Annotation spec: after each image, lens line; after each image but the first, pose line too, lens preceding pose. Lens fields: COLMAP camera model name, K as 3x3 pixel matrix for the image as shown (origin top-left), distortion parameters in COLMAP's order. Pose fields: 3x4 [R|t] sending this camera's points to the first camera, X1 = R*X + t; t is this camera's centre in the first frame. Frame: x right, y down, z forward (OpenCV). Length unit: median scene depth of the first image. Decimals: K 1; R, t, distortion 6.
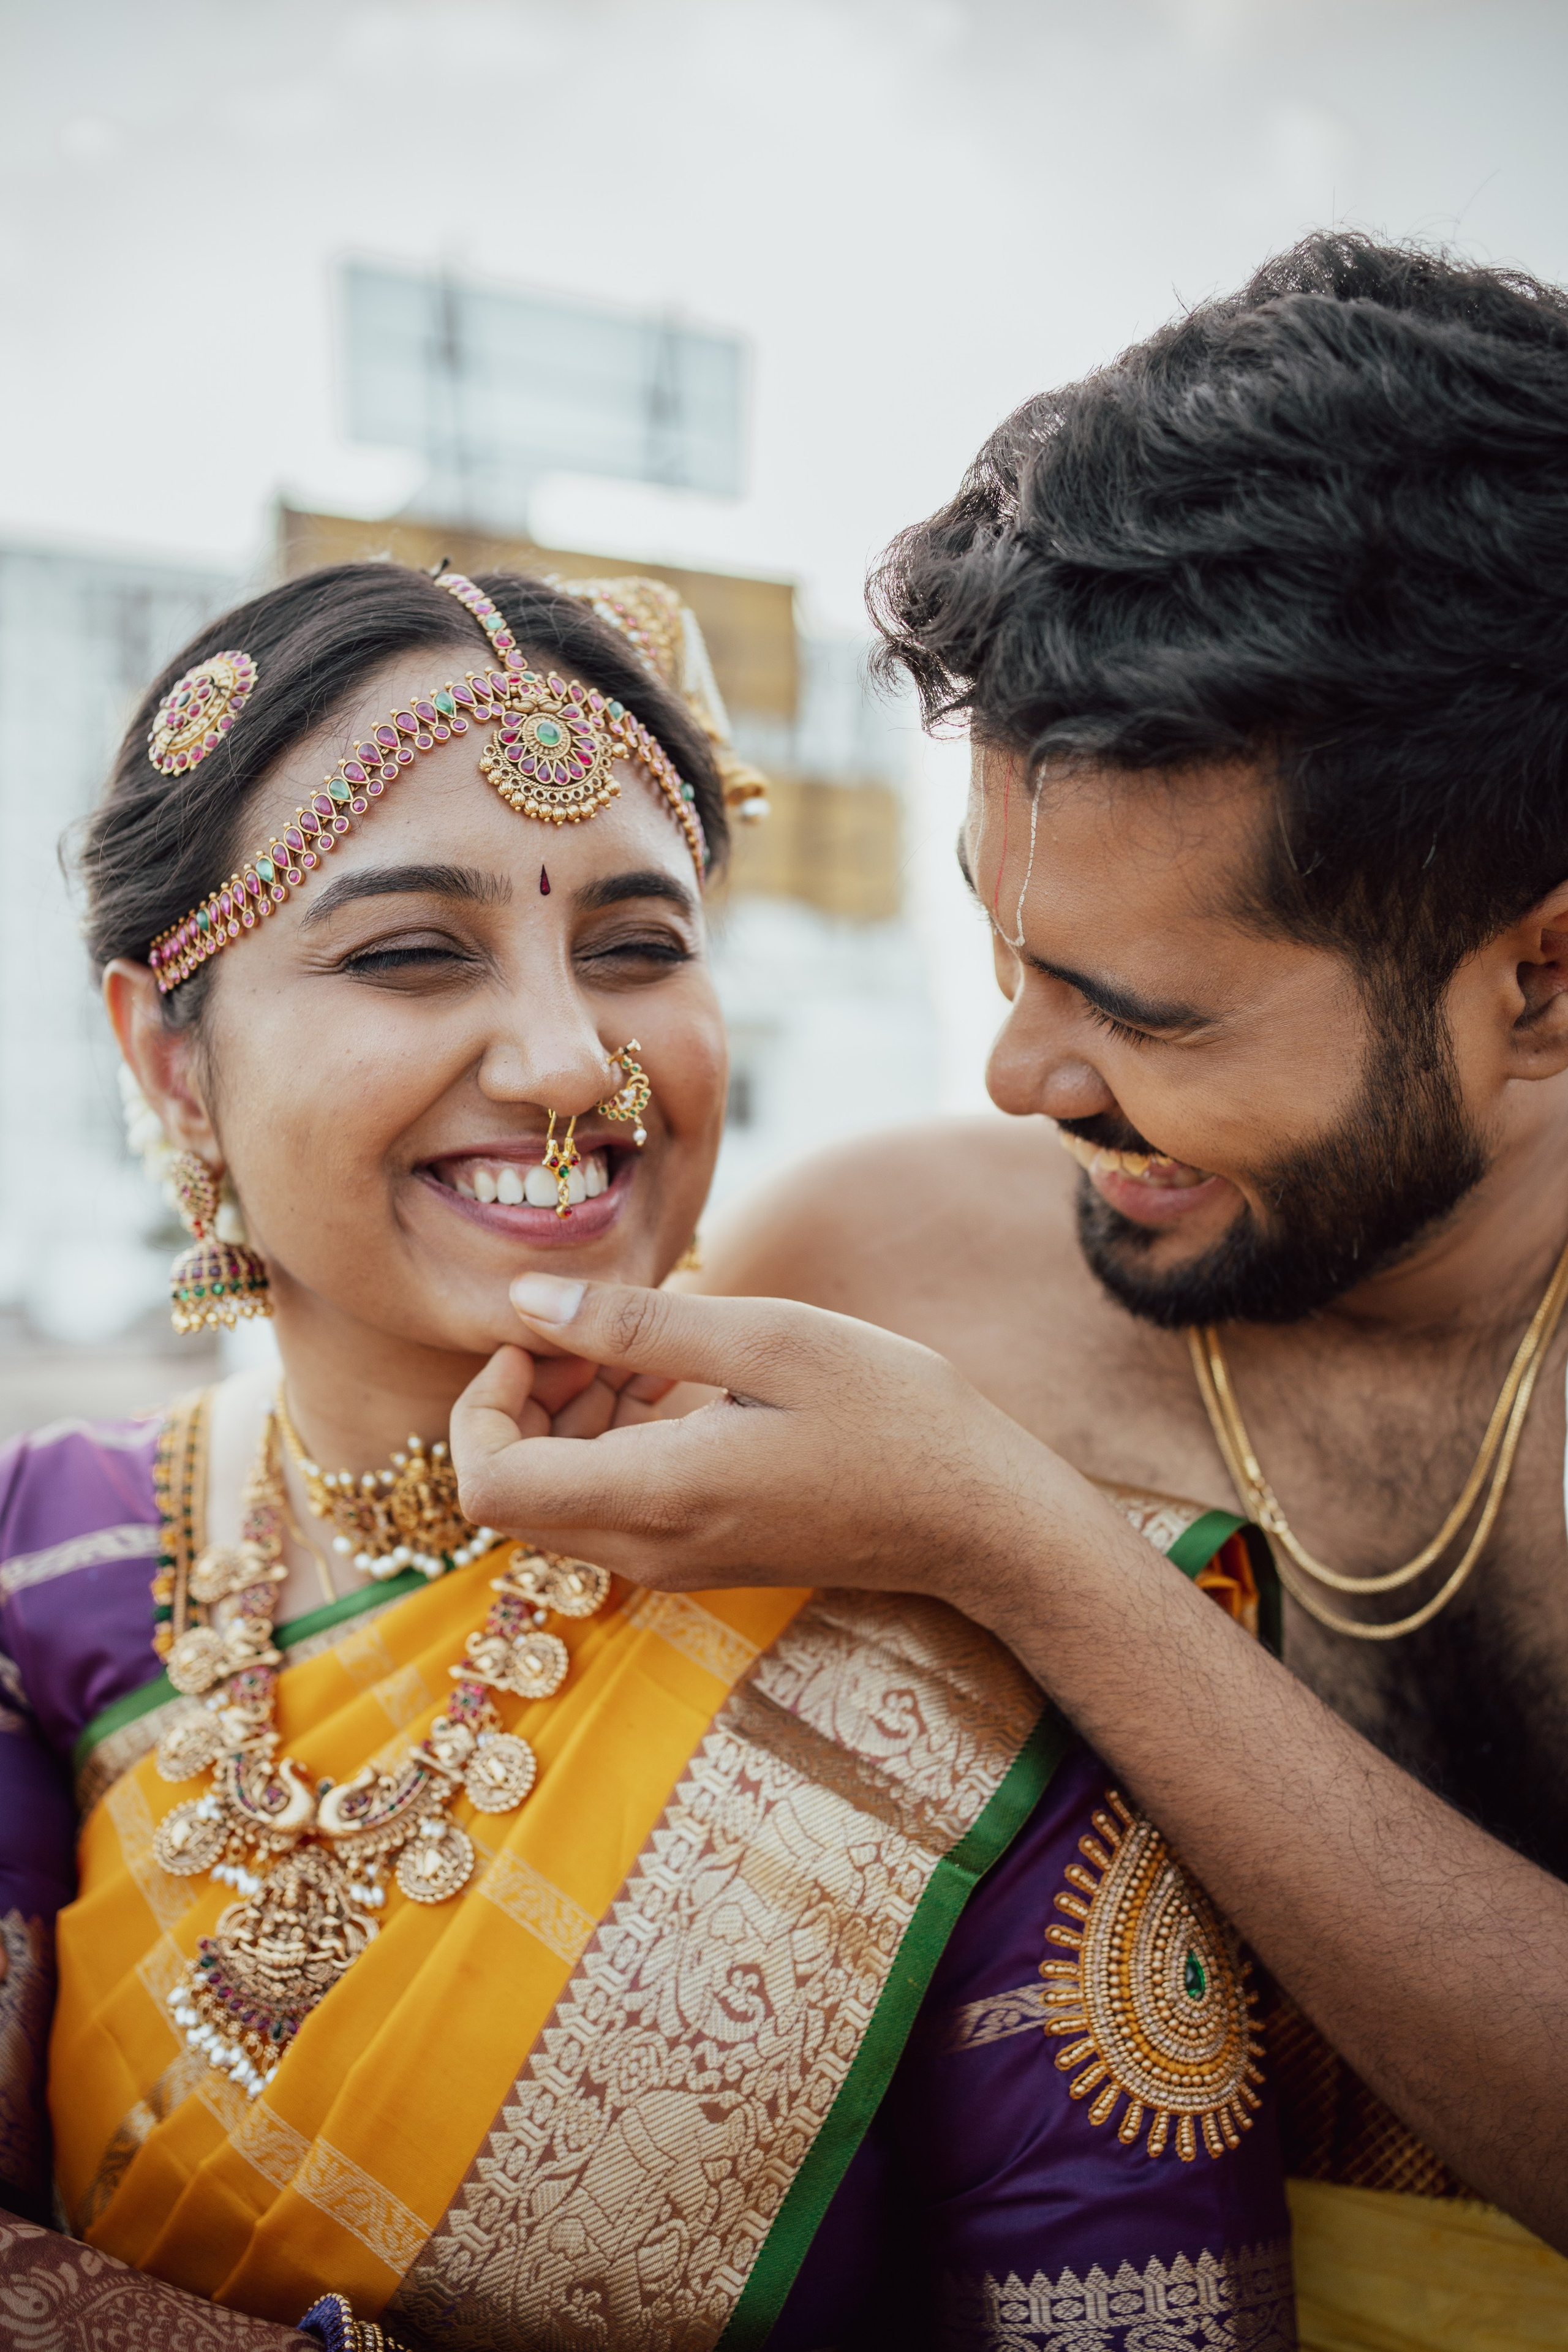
lens RADIAL K [[2548.6, 0, 784.0], [0, 2548.6, 1176.0], [0, 0, 1]] dist [0.051028, 0.026192]
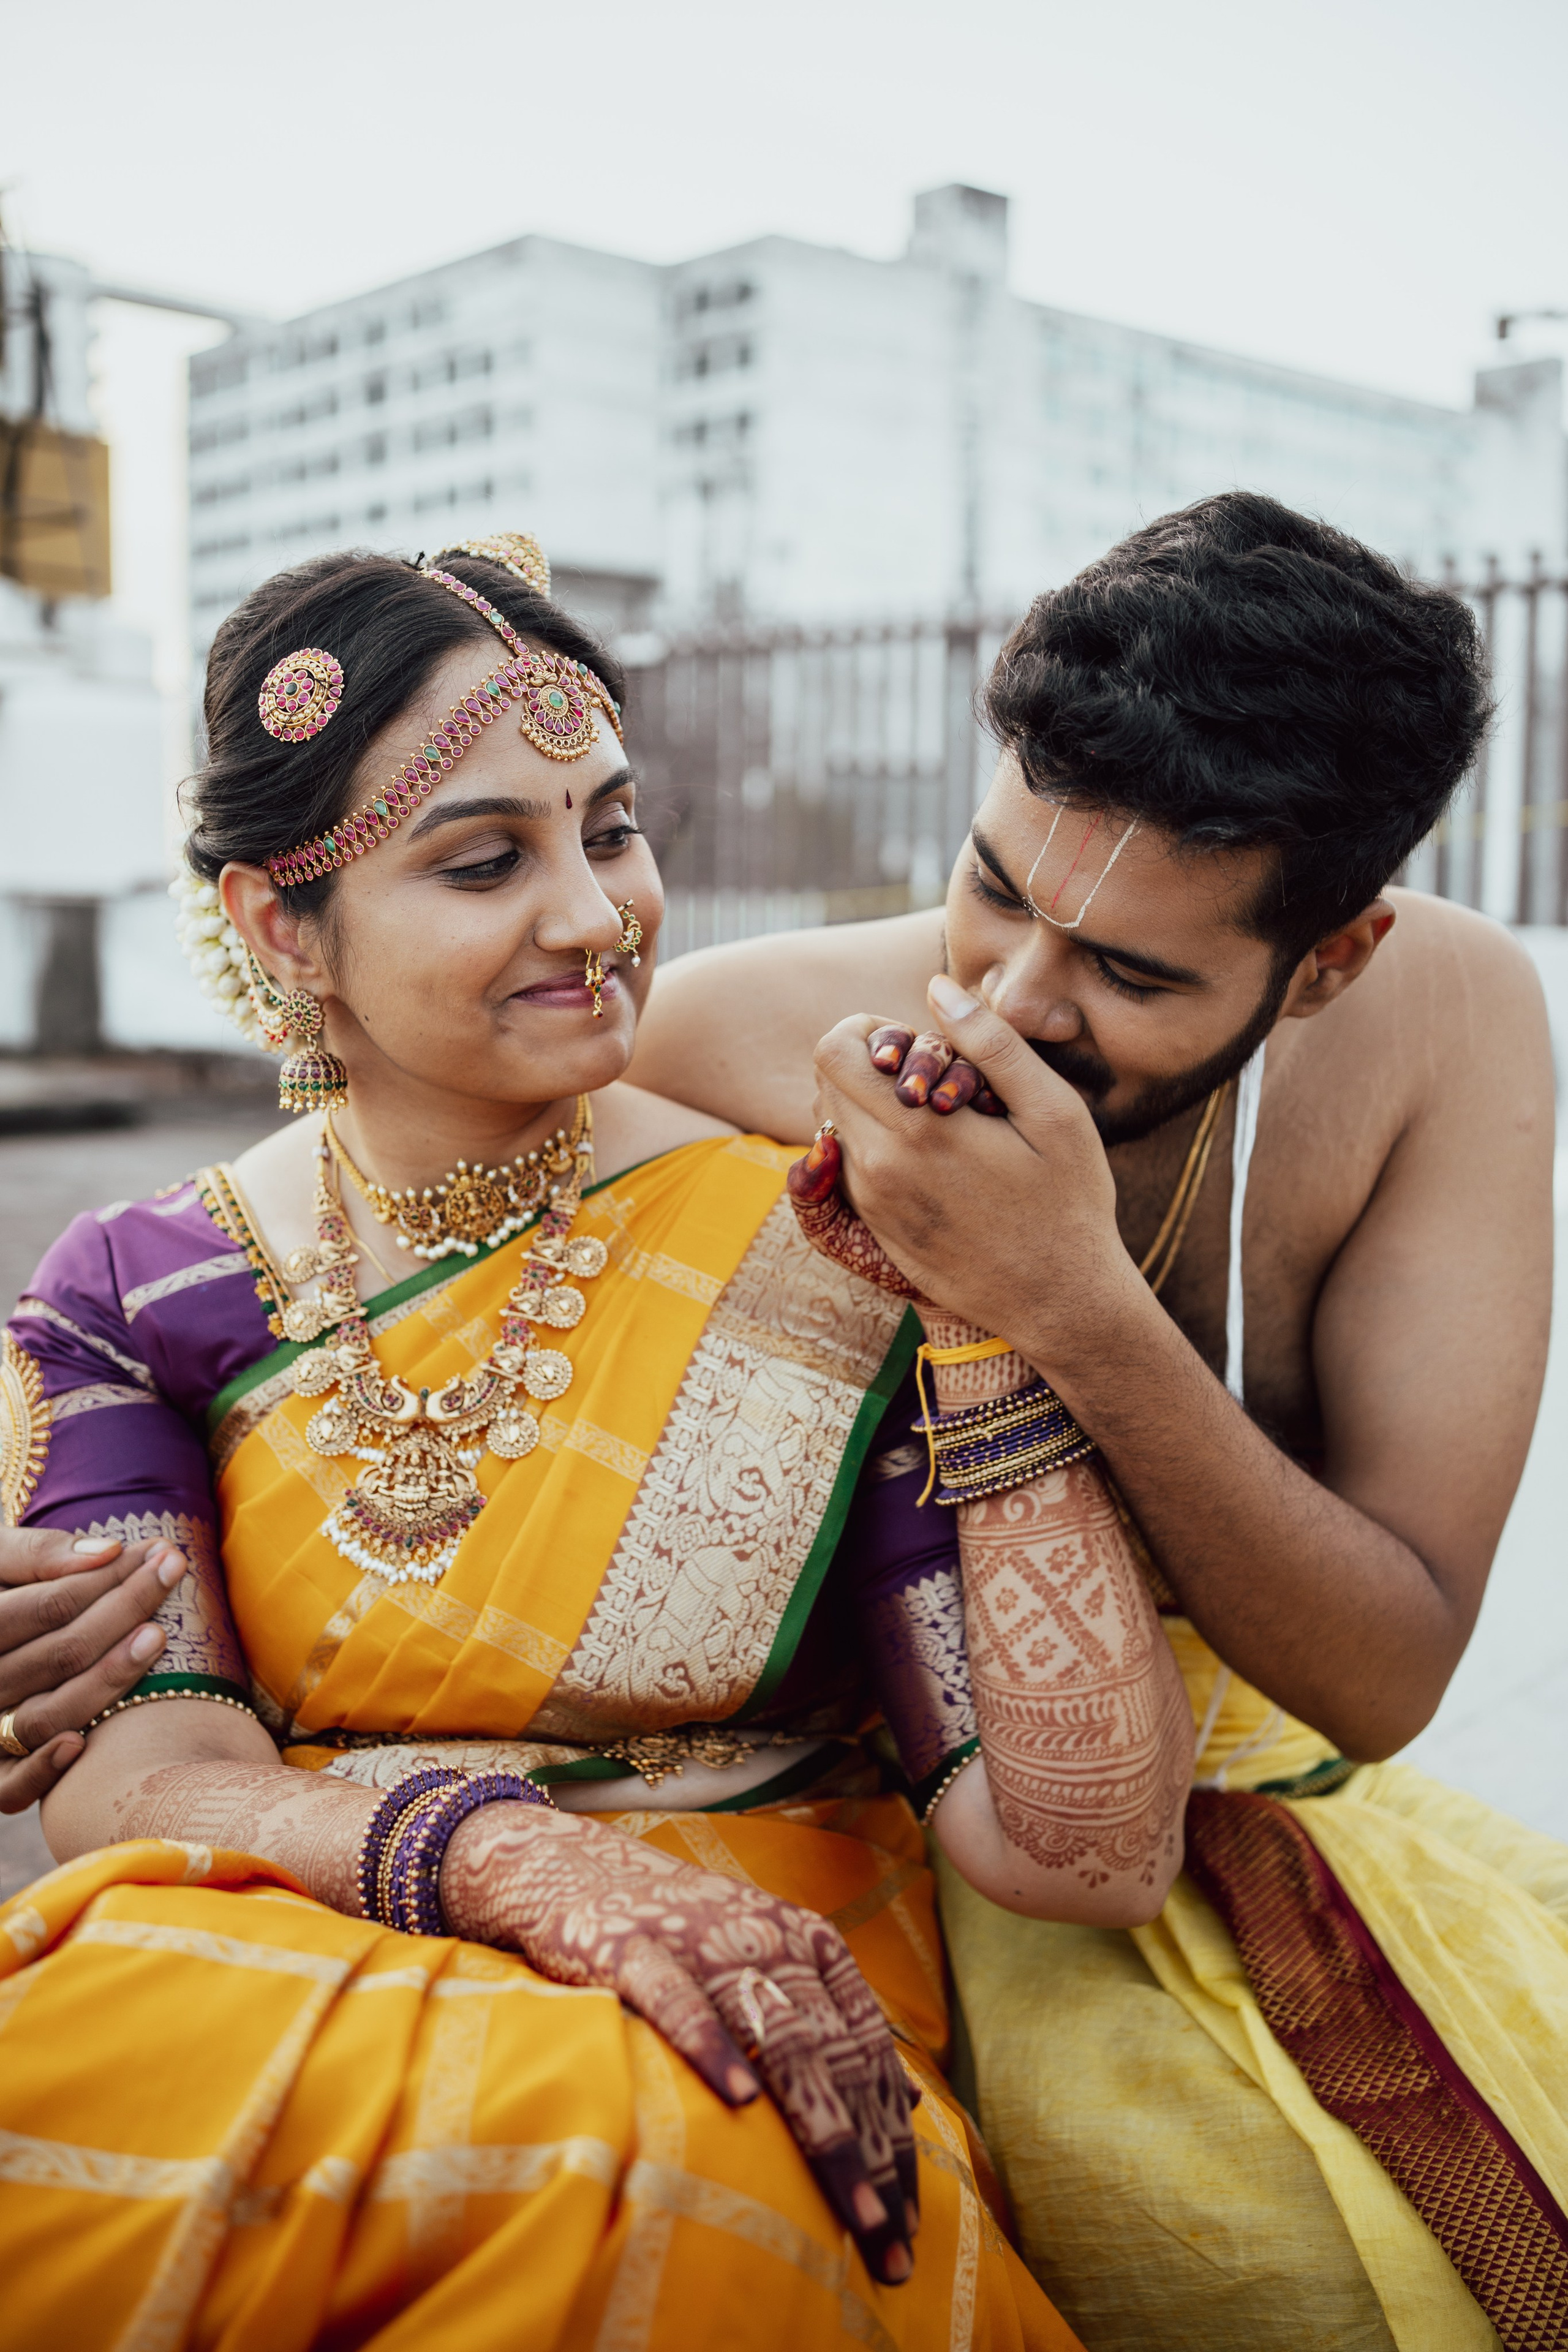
lens RADIAL K [[2548.6, 0, 784.0], [0, 2548.6, 1176.0], [0, 0, 1]] dist [0.051028, 0.026192]
pose [[0.983703, -0.101813, 0.148200, -0.213152], [0.079525, 0.985597, 0.149246, -0.110100], [-0.161261, -0.135029, 0.977631, -0.545581]]
